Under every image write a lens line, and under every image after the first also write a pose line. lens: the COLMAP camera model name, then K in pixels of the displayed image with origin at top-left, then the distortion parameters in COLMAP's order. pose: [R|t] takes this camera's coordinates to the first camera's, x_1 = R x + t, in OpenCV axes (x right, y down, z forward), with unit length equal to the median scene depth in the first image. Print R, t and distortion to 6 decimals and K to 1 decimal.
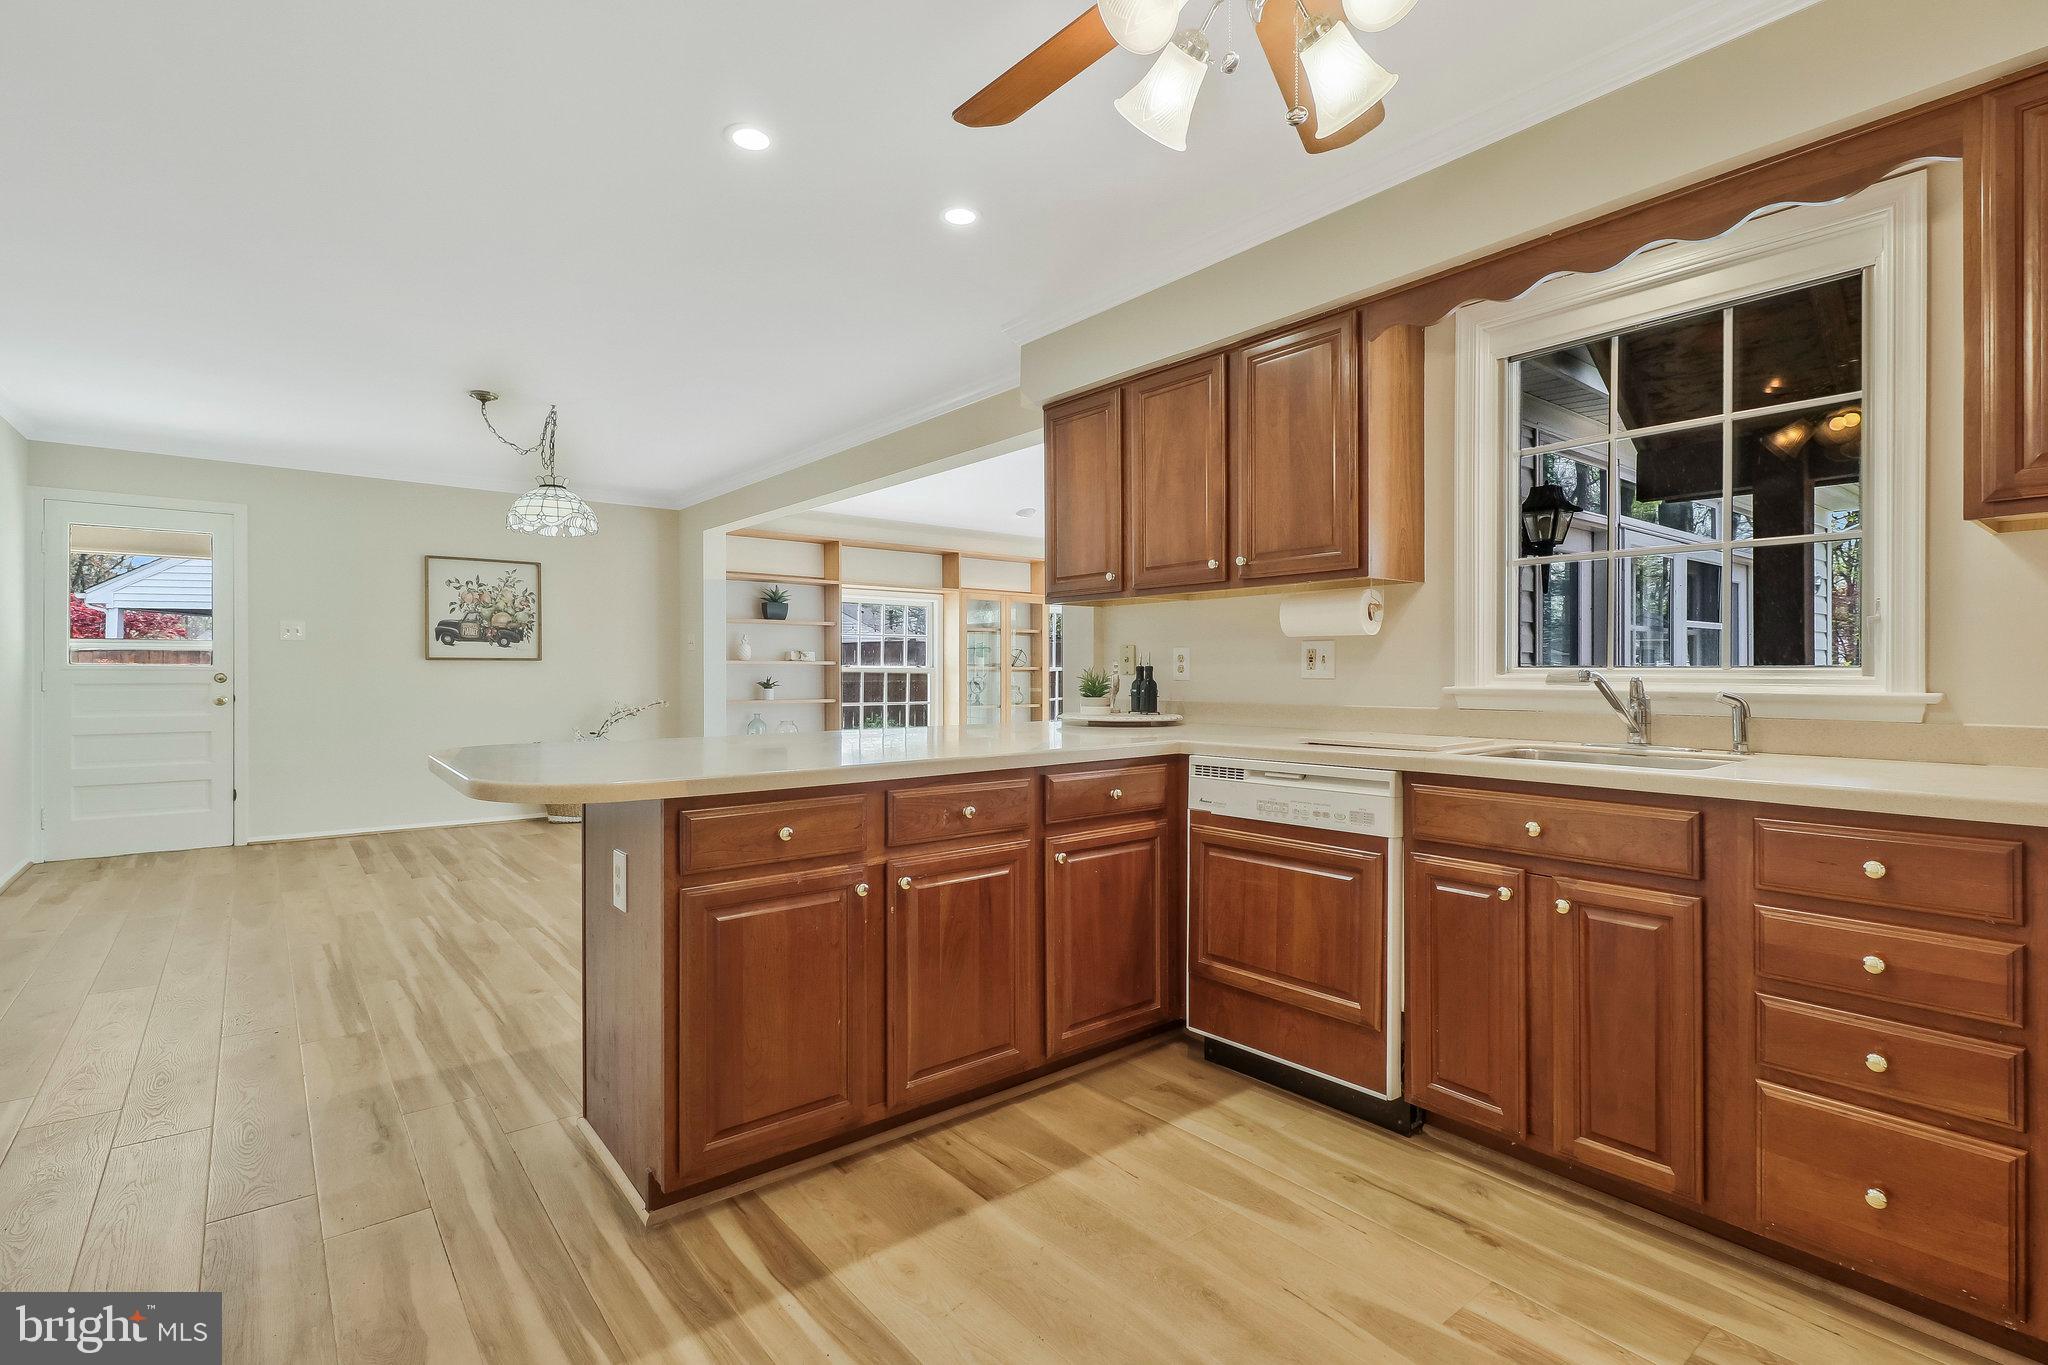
lens RADIAL K [[958.7, 0, 1044.6], [0, 958.7, 676.8], [0, 0, 1]] dist [0.007872, -0.002672]
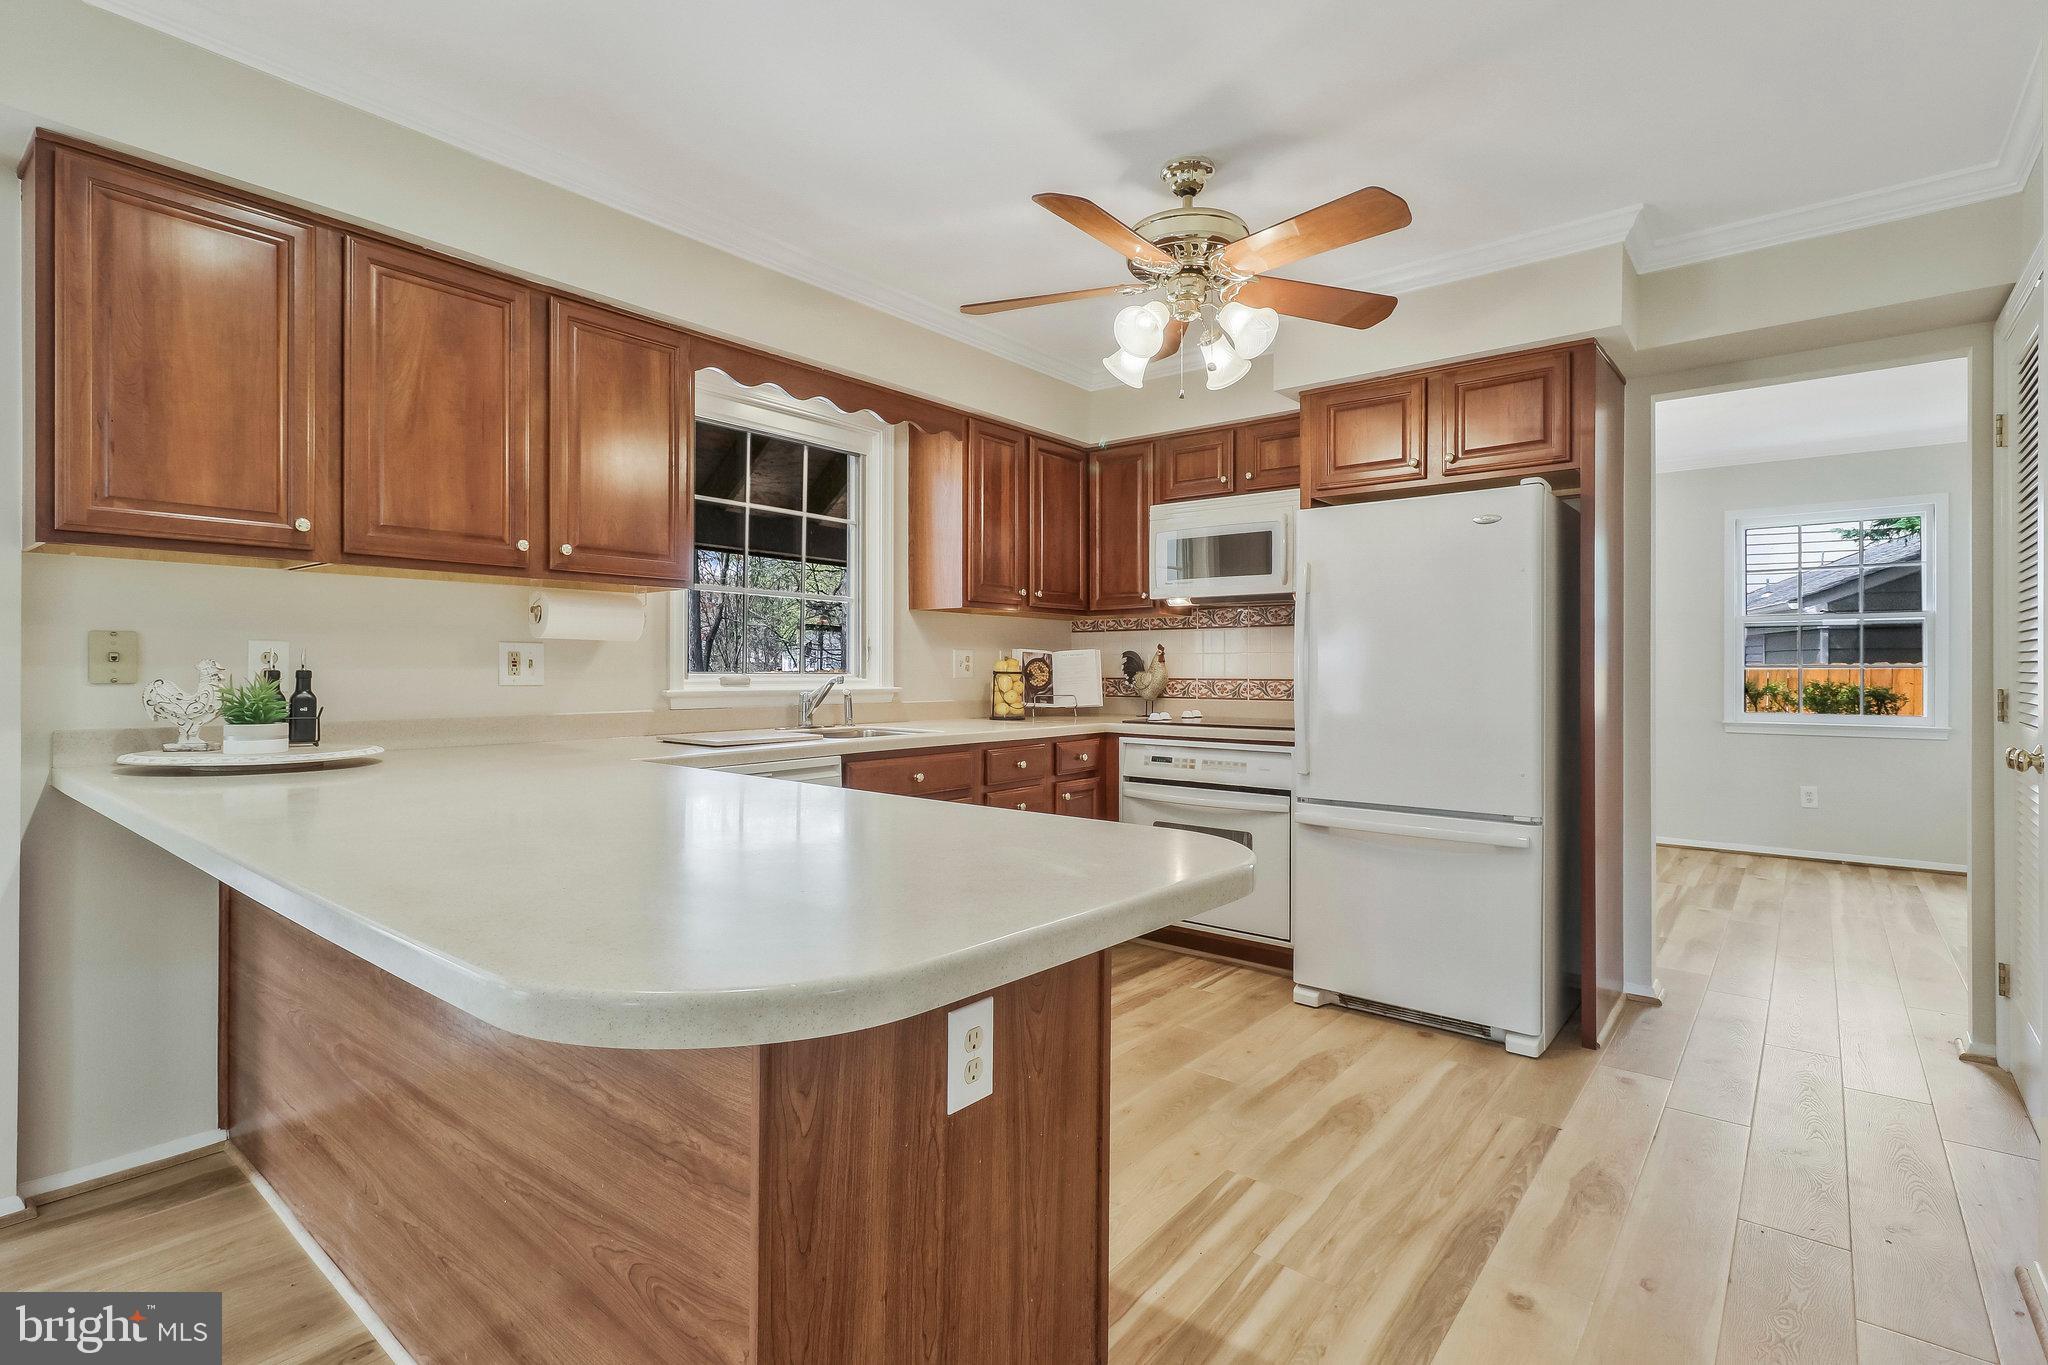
lens RADIAL K [[958.7, 0, 1028.6], [0, 958.7, 678.6], [0, 0, 1]] dist [0.007872, -0.002672]
pose [[-0.205046, -0.004114, 0.978744, -0.766588], [0.007659, 0.999954, 0.005808, -0.006909], [-0.978722, 0.008688, -0.205005, 0.826311]]
